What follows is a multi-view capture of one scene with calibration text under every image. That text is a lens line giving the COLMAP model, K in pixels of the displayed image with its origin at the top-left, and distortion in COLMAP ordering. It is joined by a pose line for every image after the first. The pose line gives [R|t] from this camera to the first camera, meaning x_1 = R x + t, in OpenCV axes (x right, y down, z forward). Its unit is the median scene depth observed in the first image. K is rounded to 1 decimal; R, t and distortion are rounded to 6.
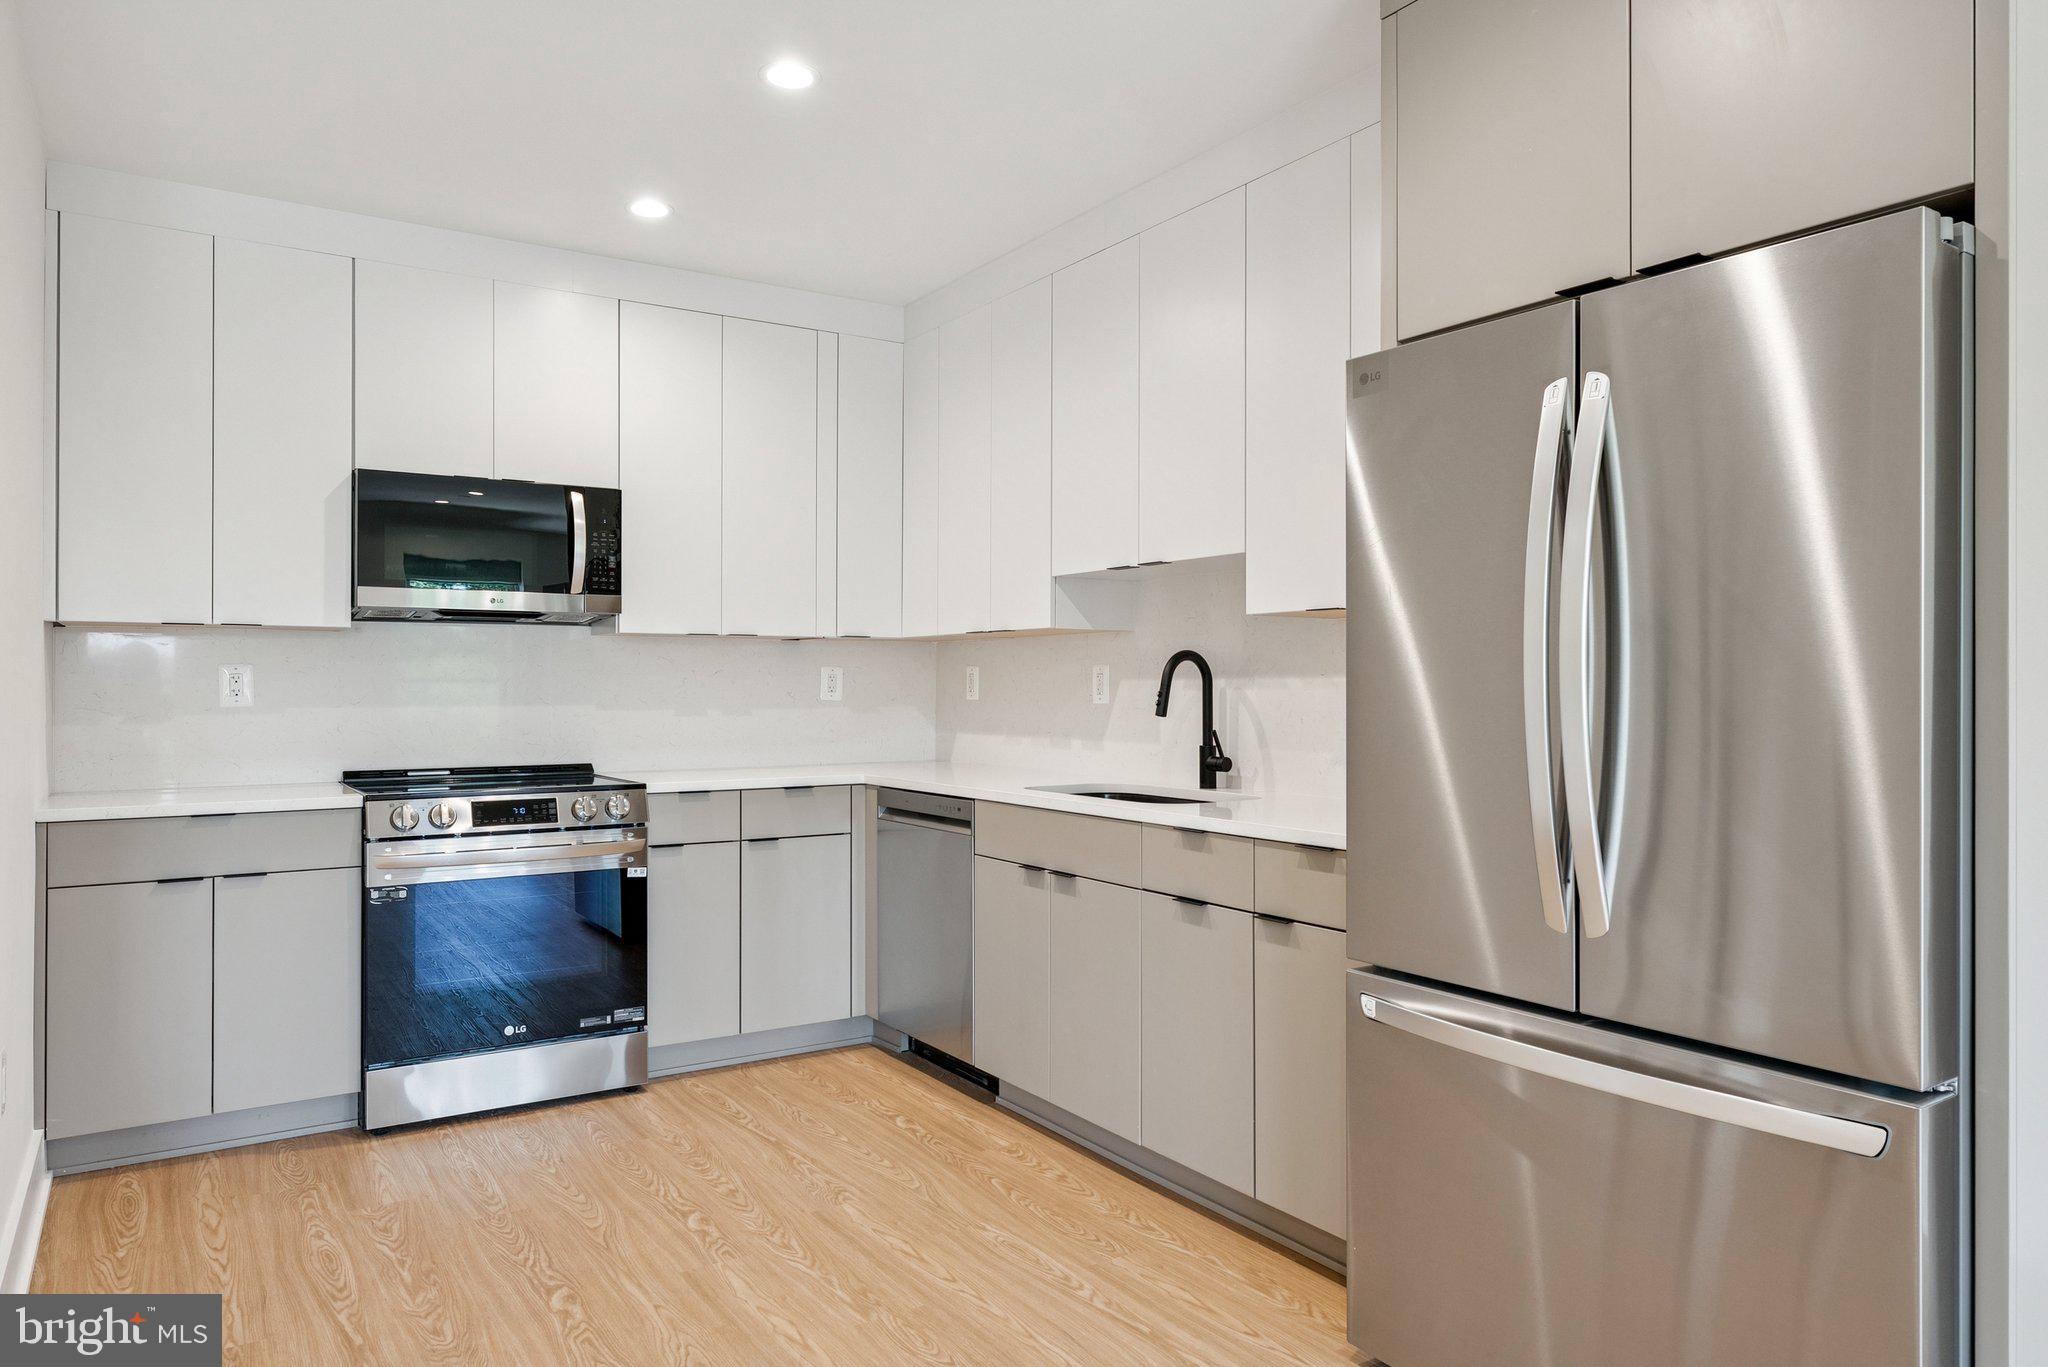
lens RADIAL K [[1341.9, 0, 1024.0], [0, 1341.9, 683.5], [0, 0, 1]] dist [0.009554, 0.000469]
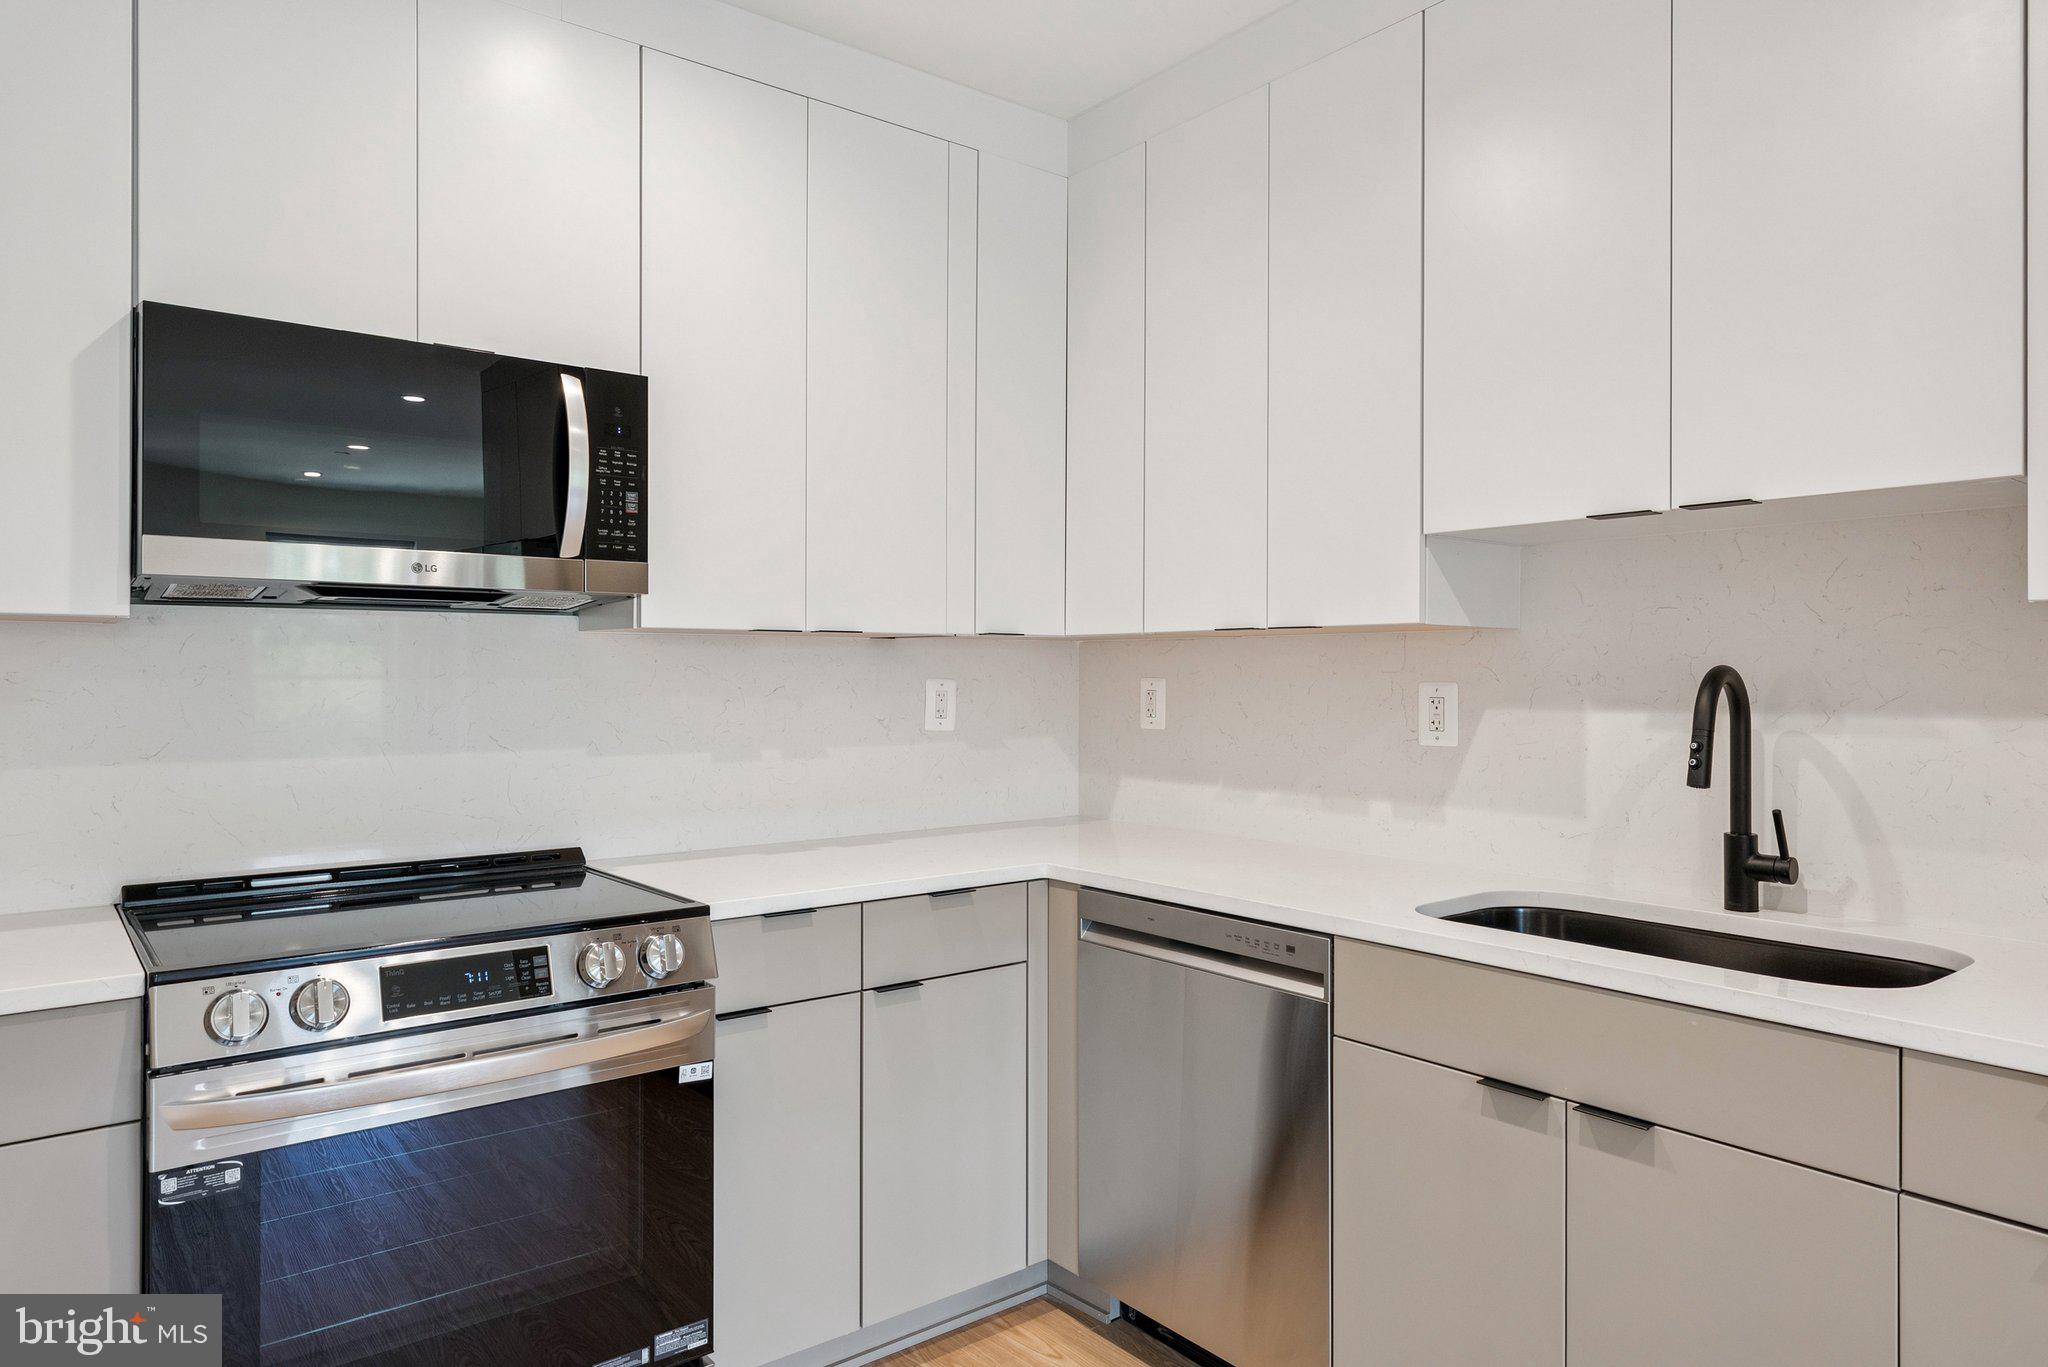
lens RADIAL K [[1291.5, 0, 1018.3], [0, 1291.5, 672.3], [0, 0, 1]] dist [0.016135, -0.003190]
pose [[0.995684, 0.001166, 0.092804, -0.203589], [-0.001303, 0.999998, 0.001418, -0.020889], [-0.092802, -0.001532, 0.995683, 0.461185]]
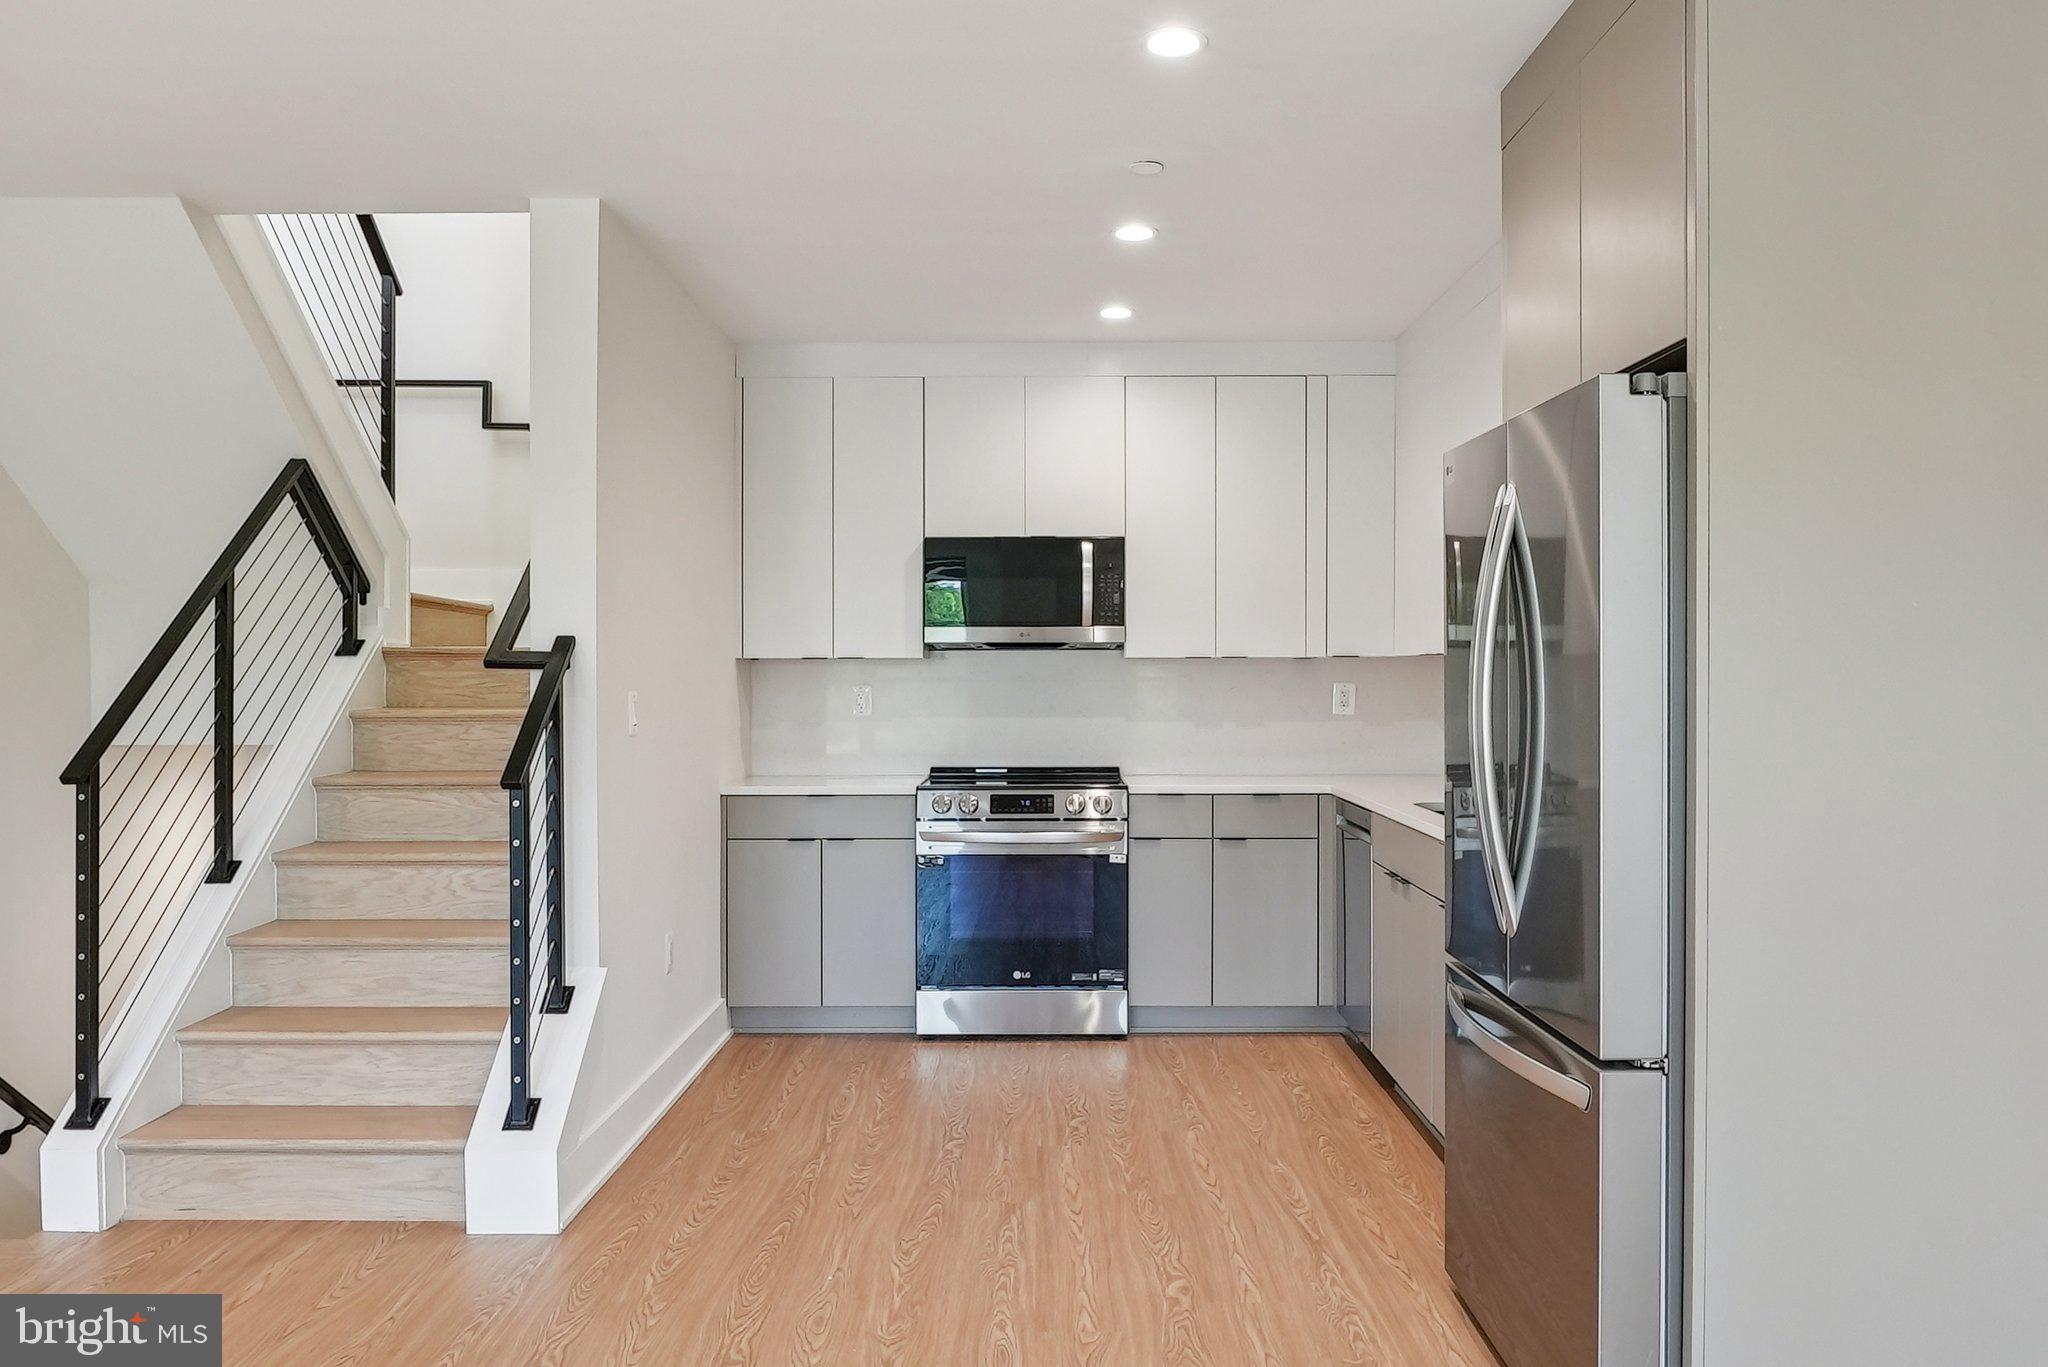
lens RADIAL K [[1599.7, 0, 1024.0], [0, 1599.7, 683.5], [0, 0, 1]] dist [-0.001466, 0.000055]
pose [[0.832745, 0.003199, -0.553648, 0.429096], [0.001741, 0.999963, 0.008396, -0.028427], [0.553654, -0.007956, 0.832709, -0.238014]]
